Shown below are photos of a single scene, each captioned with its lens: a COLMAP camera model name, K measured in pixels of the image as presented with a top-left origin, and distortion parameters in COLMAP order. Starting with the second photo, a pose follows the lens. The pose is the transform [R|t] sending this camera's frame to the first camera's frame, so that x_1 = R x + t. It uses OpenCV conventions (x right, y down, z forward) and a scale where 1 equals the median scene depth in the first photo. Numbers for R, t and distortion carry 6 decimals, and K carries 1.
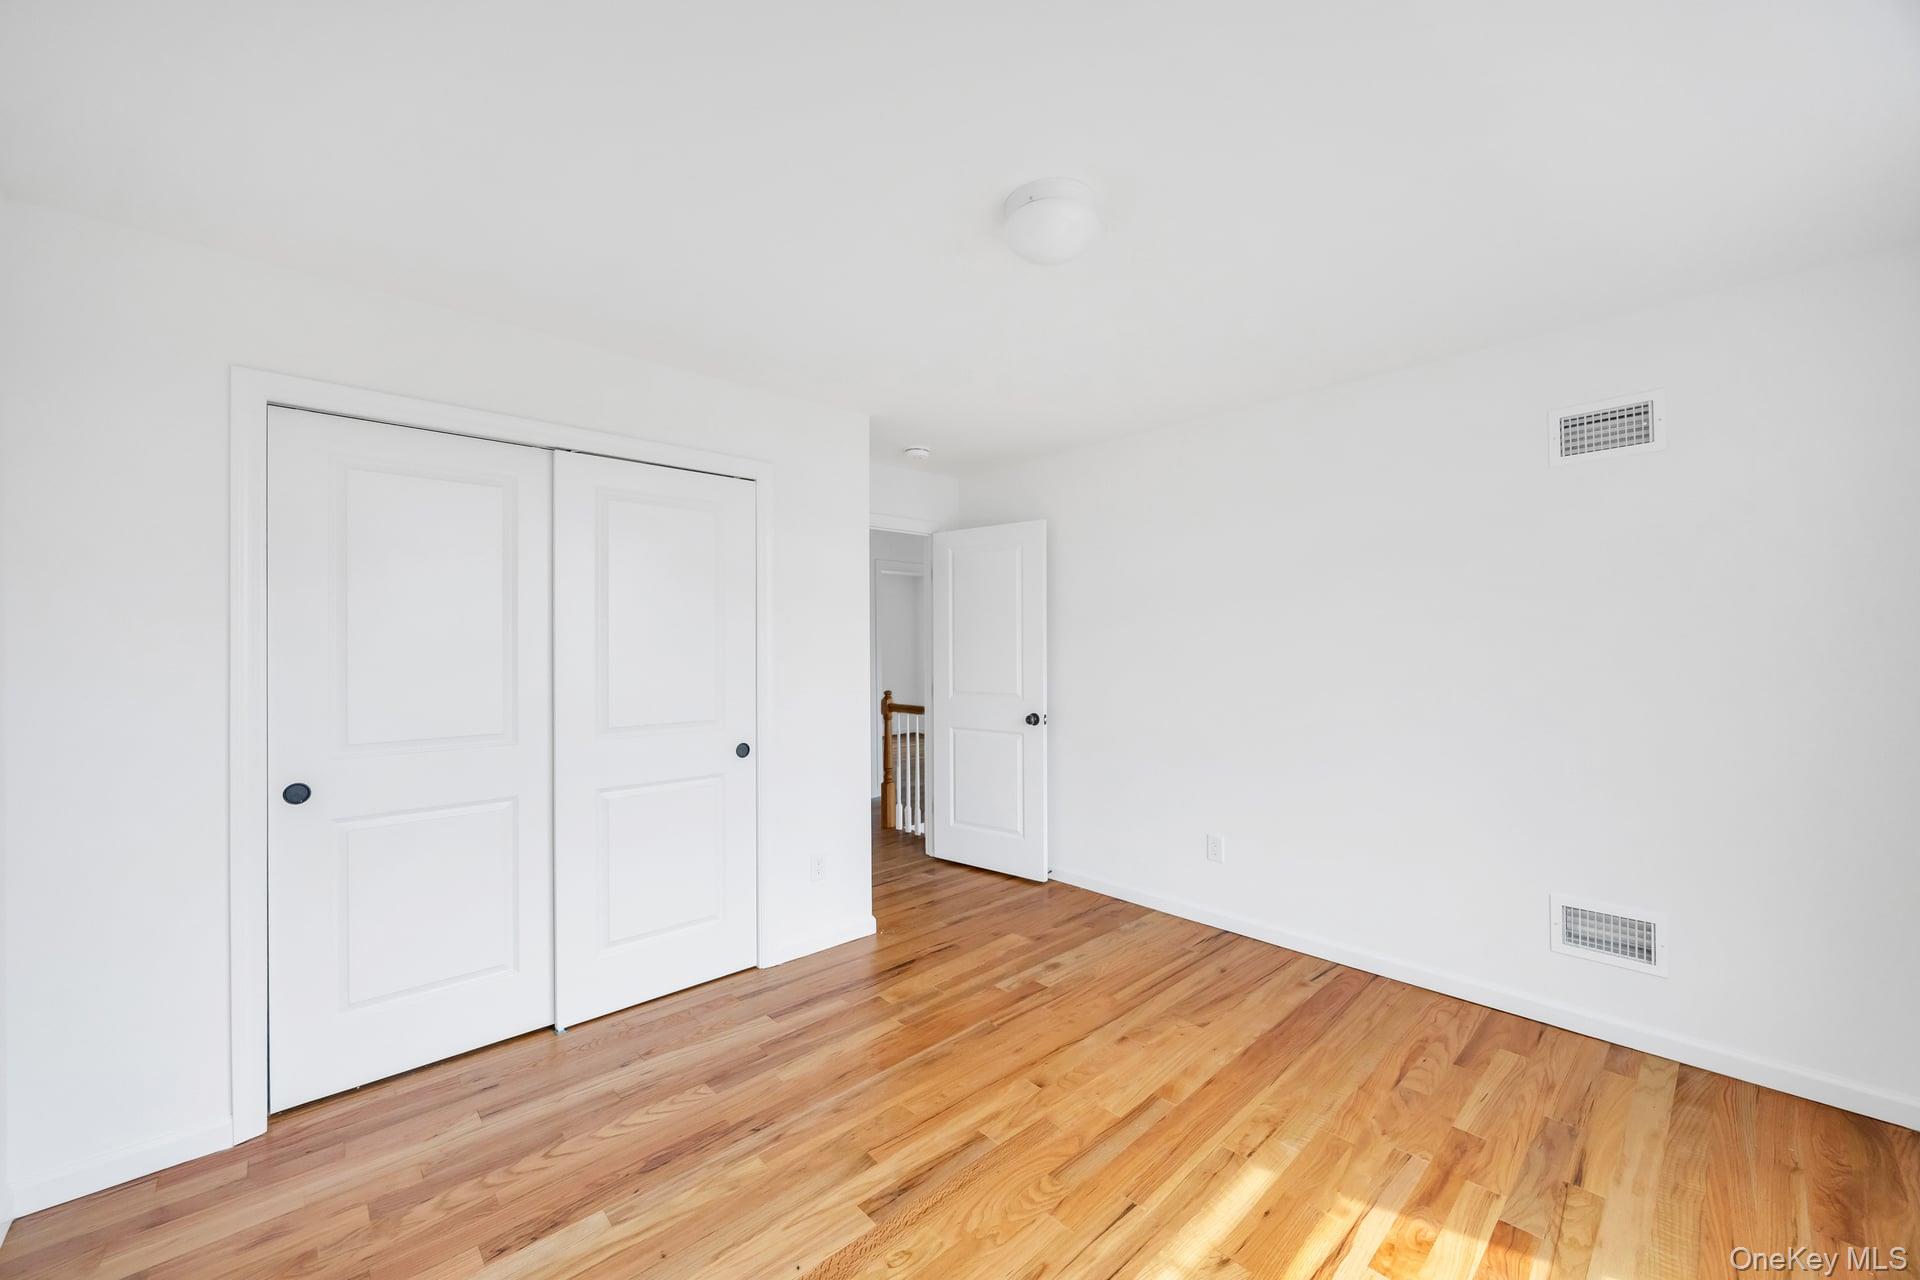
lens RADIAL K [[736.0, 0, 962.7], [0, 736.0, 641.4], [0, 0, 1]] dist [0.000393, -0.000010]
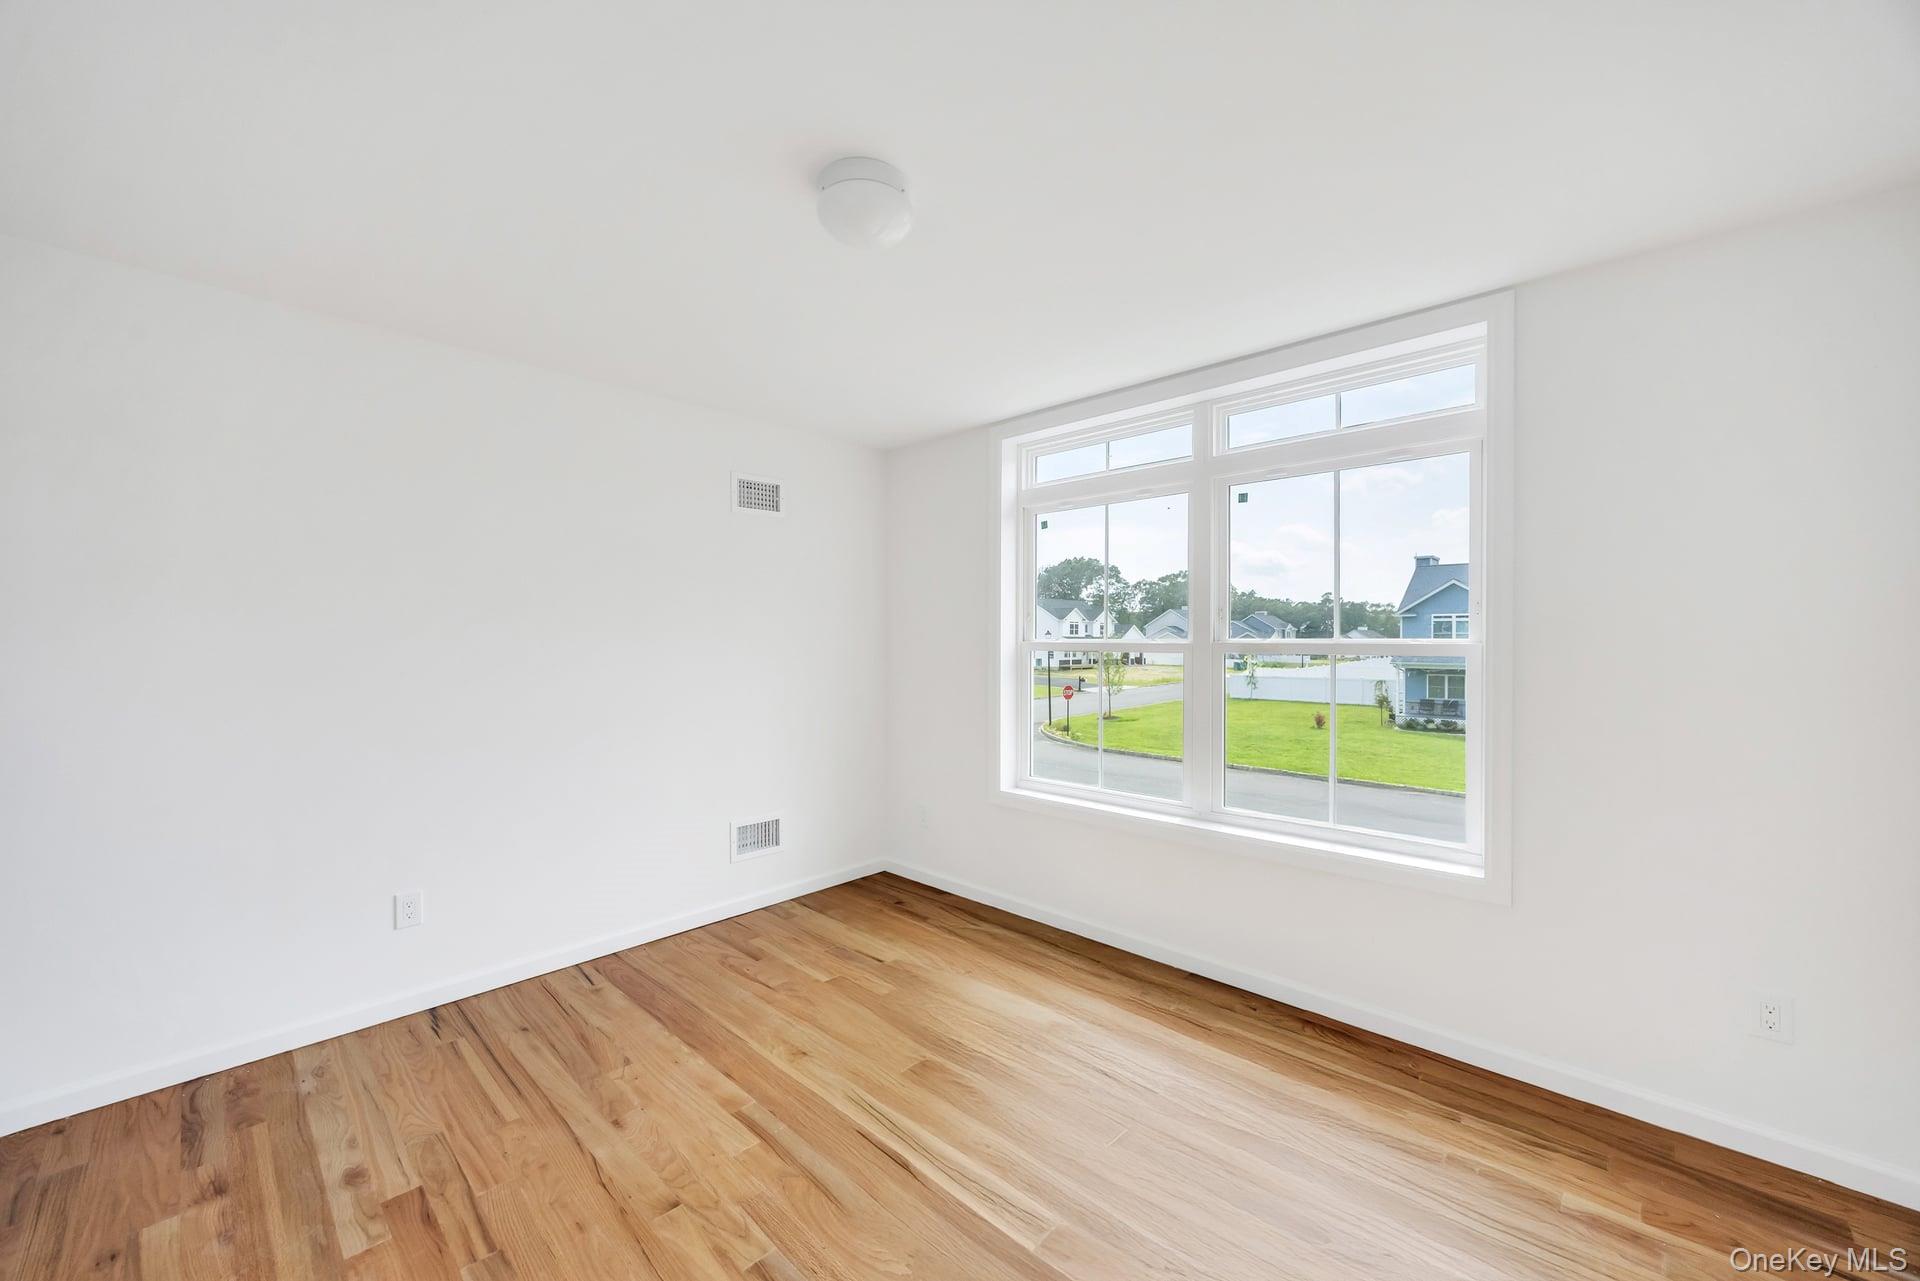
lens RADIAL K [[736.0, 0, 962.7], [0, 736.0, 641.9], [0, 0, 1]] dist [0.000393, -0.000010]
pose [[-0.058884, 0.003732, 0.998258, -0.653586], [-0.004772, 0.999981, -0.004020, 0.010242], [-0.998253, -0.005001, -0.058865, 0.706162]]
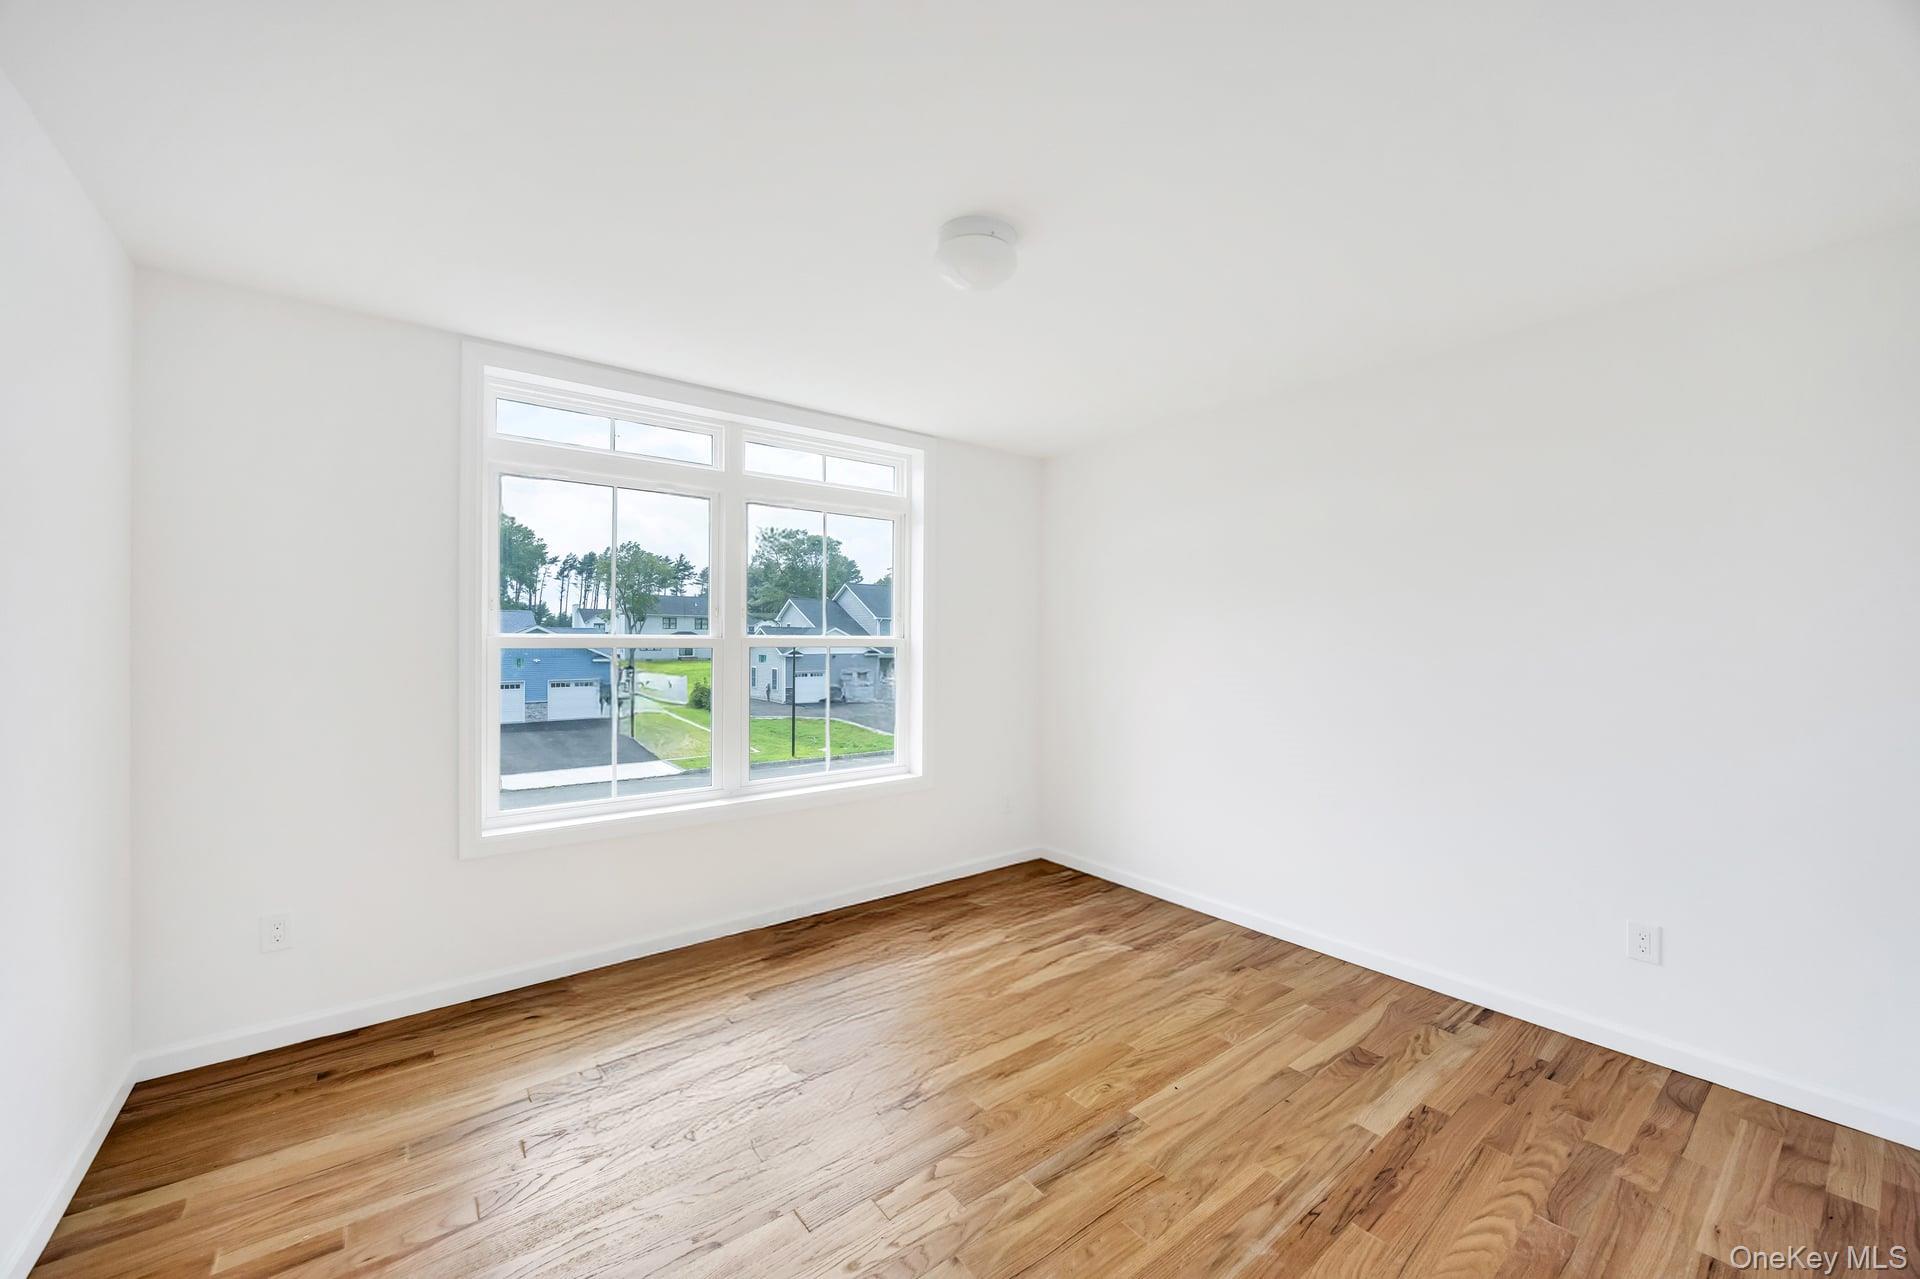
lens RADIAL K [[736.0, 0, 962.7], [0, 736.0, 640.9], [0, 0, 1]] dist [0.000393, -0.000010]
pose [[-0.995995, 0.006307, 0.089188, 0.029882], [0.006105, 0.999978, -0.002547, 0.016970], [-0.089202, -0.001992, -0.996012, 1.605267]]
